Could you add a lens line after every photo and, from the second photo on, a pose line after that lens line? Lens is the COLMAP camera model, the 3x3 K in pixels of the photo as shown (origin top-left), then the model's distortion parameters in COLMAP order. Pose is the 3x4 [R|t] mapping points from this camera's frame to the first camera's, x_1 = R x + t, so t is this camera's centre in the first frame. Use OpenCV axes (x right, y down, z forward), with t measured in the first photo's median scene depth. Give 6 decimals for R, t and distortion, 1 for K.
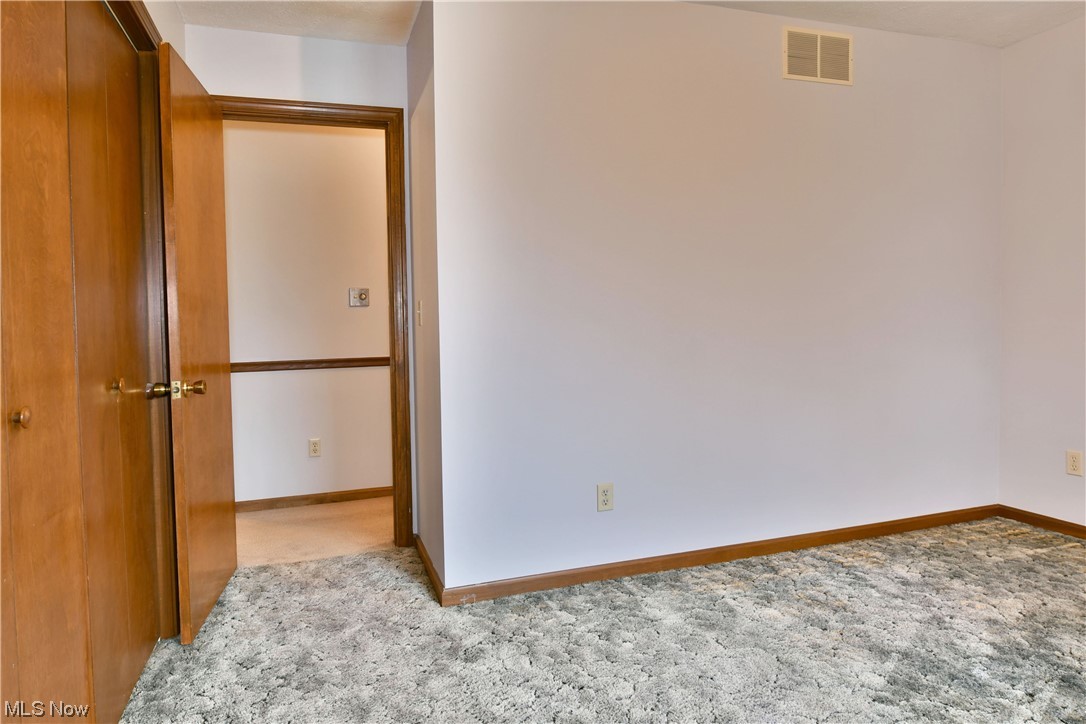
lens RADIAL K [[691.6, 0, 543.7], [0, 691.6, 358.9], [0, 0, 1]] dist [-0.016042, -0.005773]
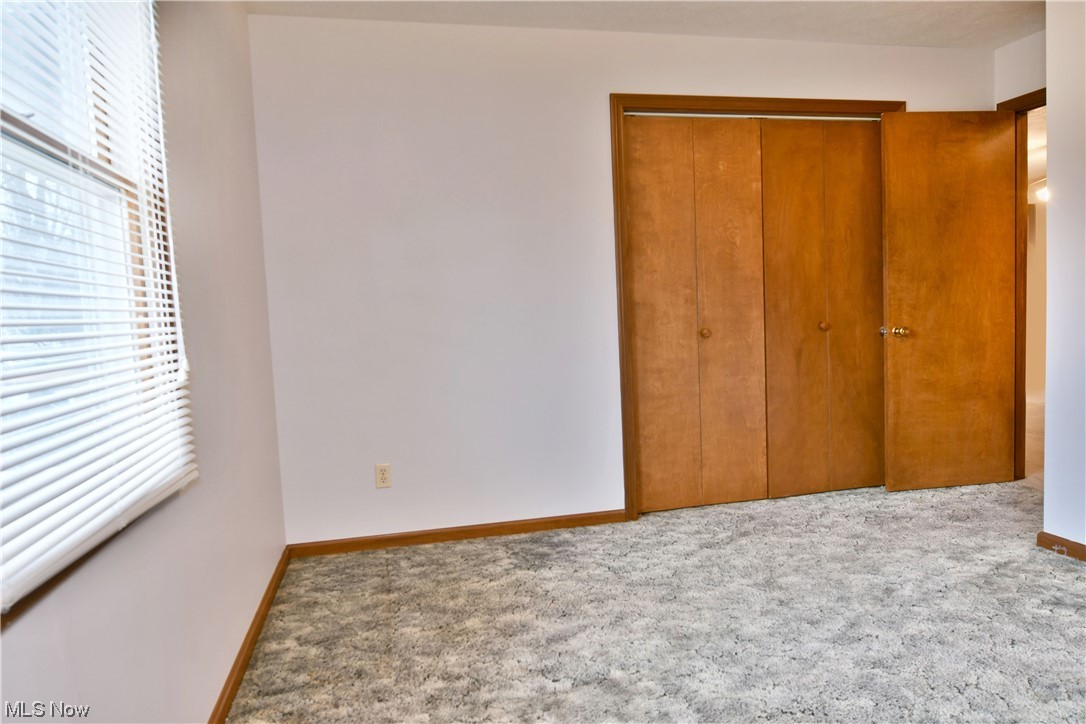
lens RADIAL K [[691.6, 0, 542.8], [0, 691.6, 361.6], [0, 0, 1]] dist [-0.016042, -0.005773]
pose [[-0.101675, 0.105330, -0.989226, 1.188444], [-0.019281, 0.993984, 0.107818, -0.046937], [0.994631, 0.030036, -0.099033, 0.364683]]
